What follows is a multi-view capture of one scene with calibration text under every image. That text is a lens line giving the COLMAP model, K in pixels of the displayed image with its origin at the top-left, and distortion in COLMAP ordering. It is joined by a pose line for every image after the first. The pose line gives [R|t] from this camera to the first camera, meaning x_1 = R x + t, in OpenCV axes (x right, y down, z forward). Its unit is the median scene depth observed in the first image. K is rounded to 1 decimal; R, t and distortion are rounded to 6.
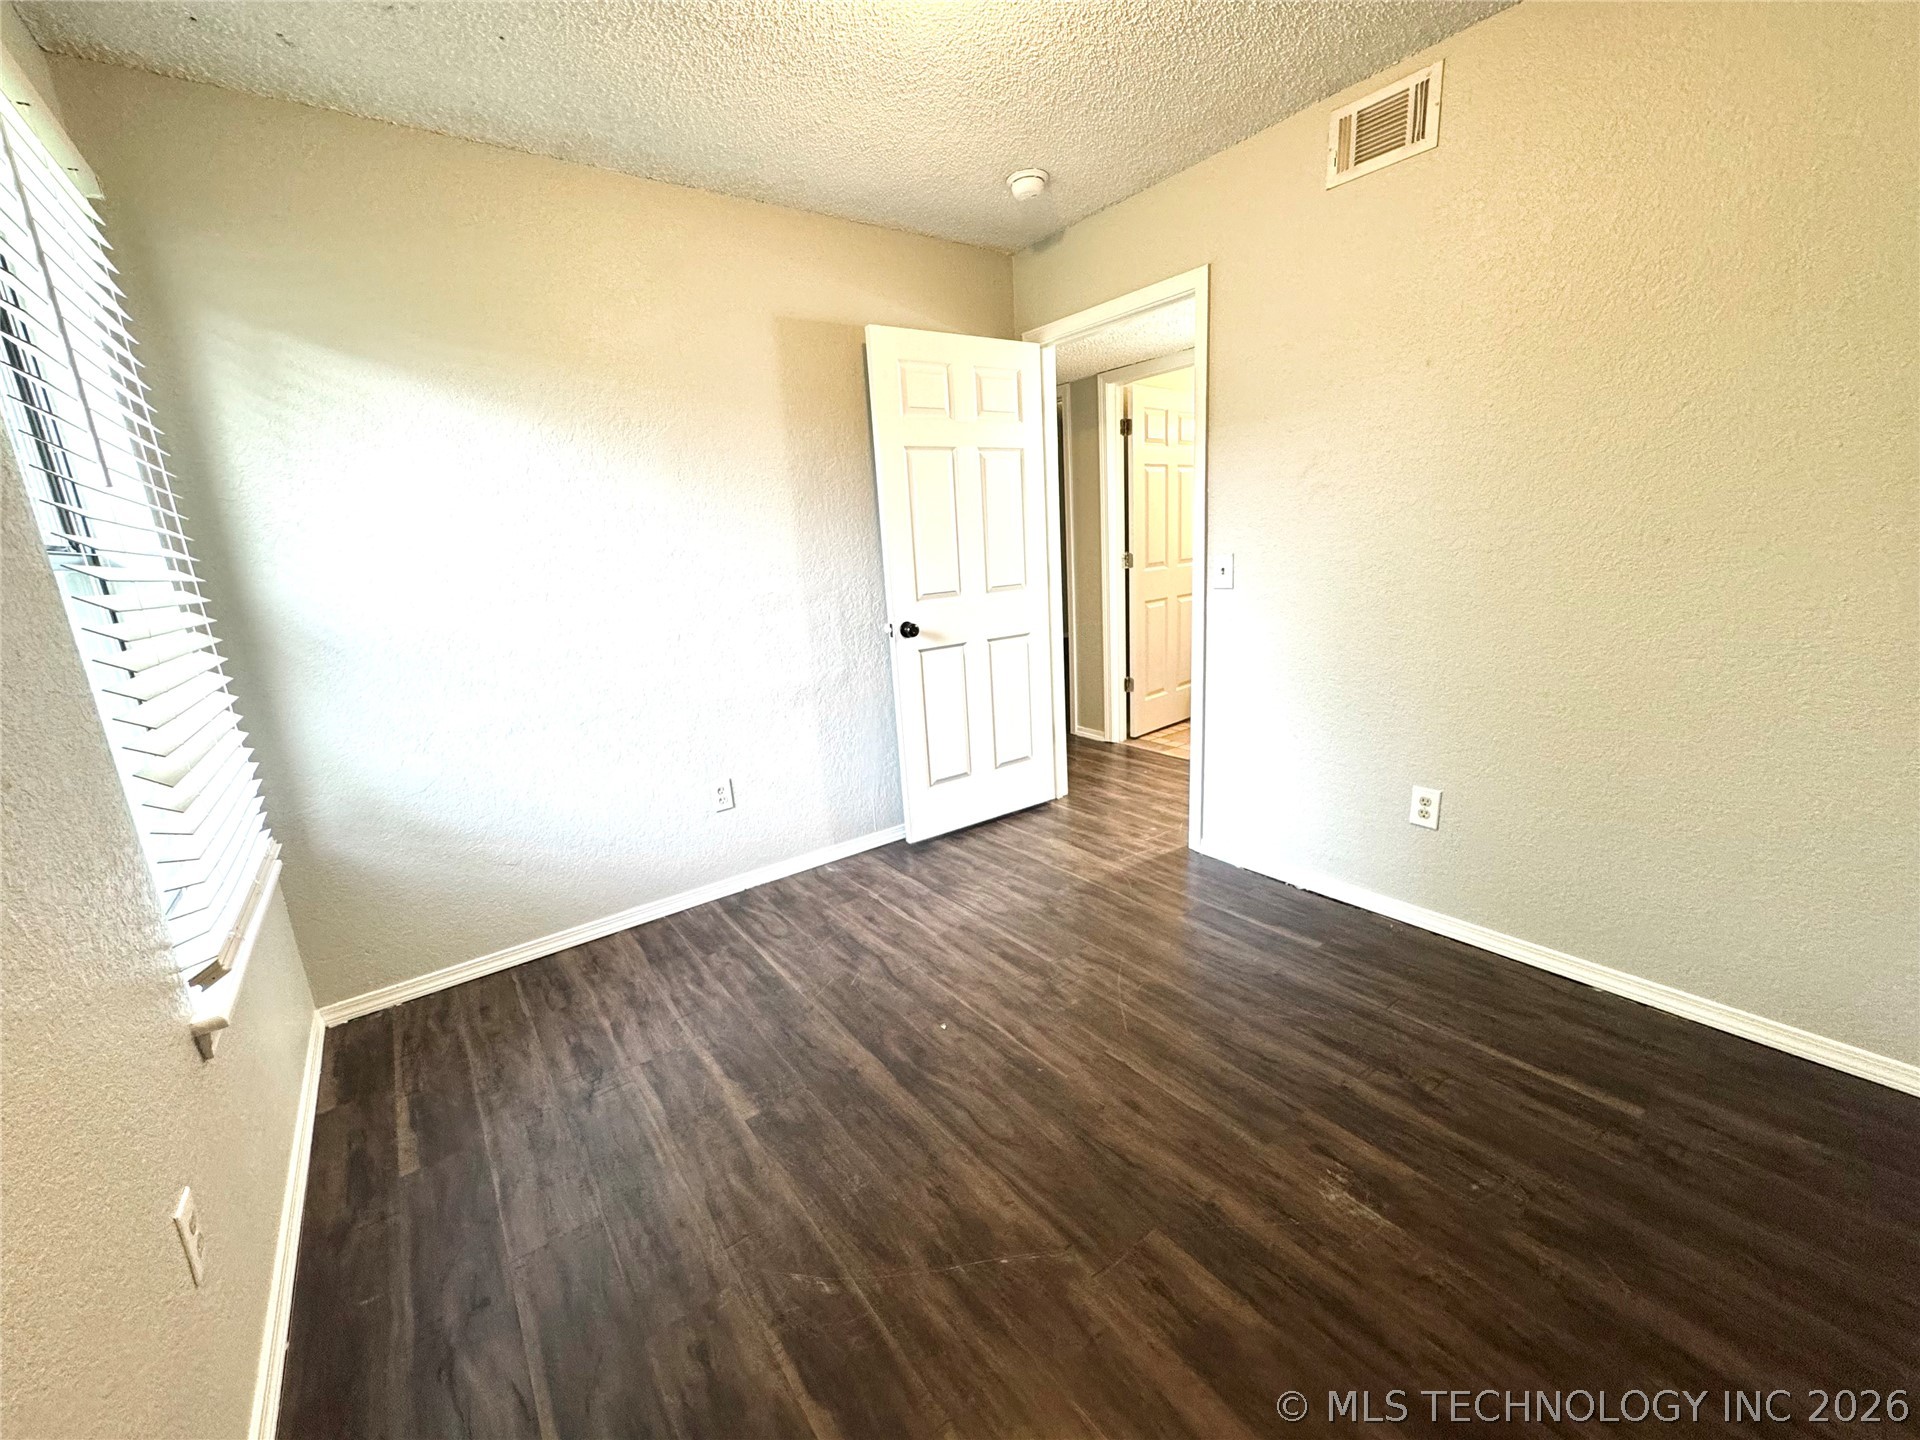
lens RADIAL K [[764.3, 0, 963.7], [0, 764.3, 716.4], [0, 0, 1]] dist [-0.002060, 0.000432]
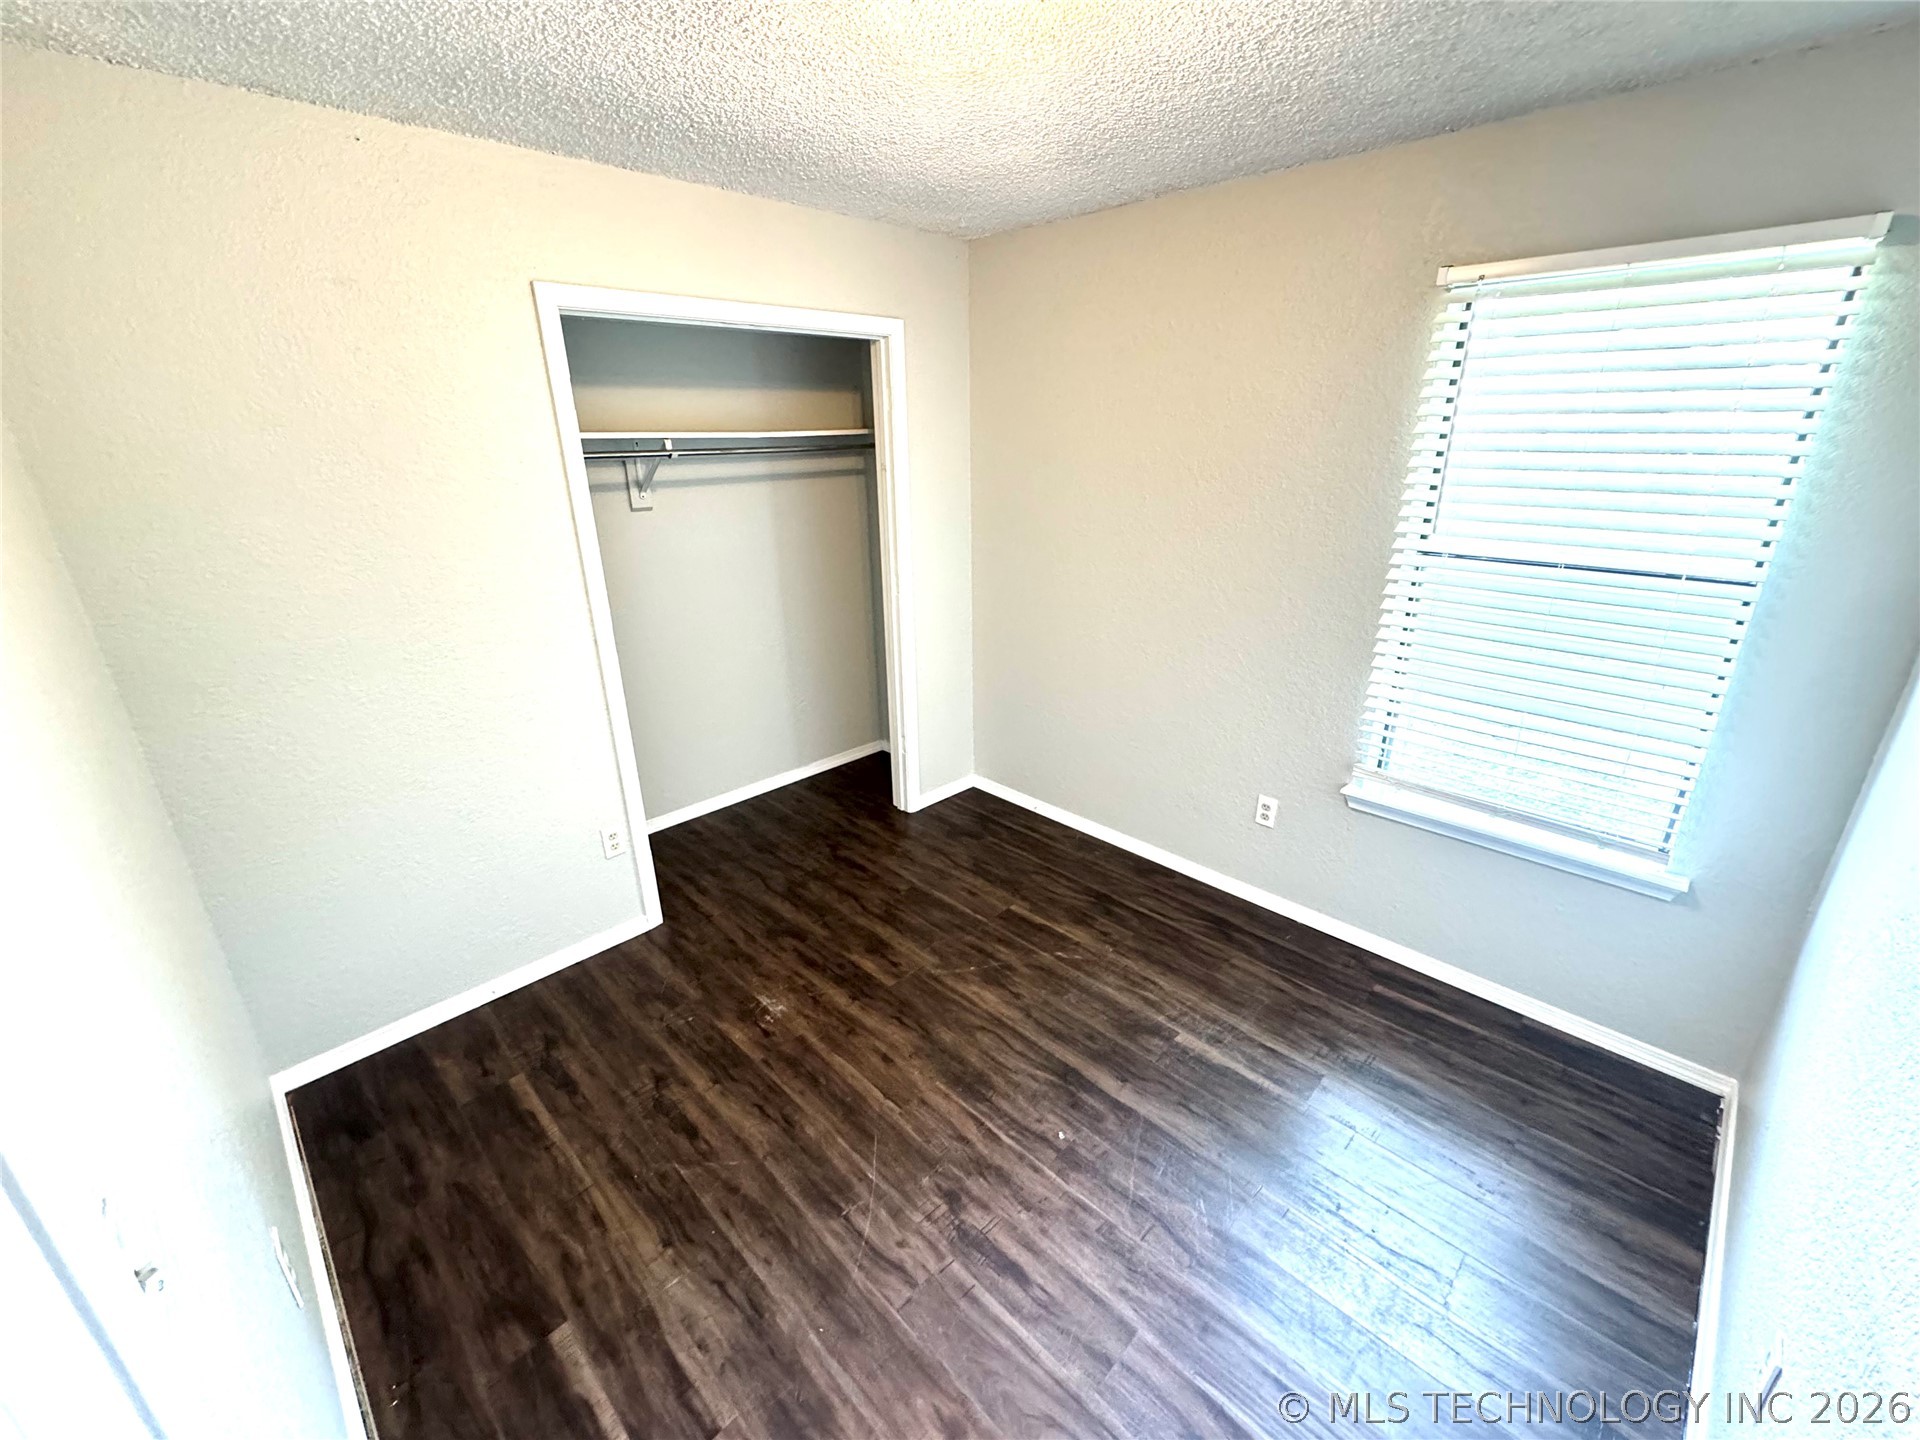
lens RADIAL K [[764.3, 0, 968.9], [0, 764.3, 715.8], [0, 0, 1]] dist [-0.002060, 0.000432]
pose [[-0.986240, 0.118977, -0.114781, 0.150655], [0.034506, 0.827157, 0.560910, -0.637179], [0.161677, 0.549232, -0.819881, 1.625610]]
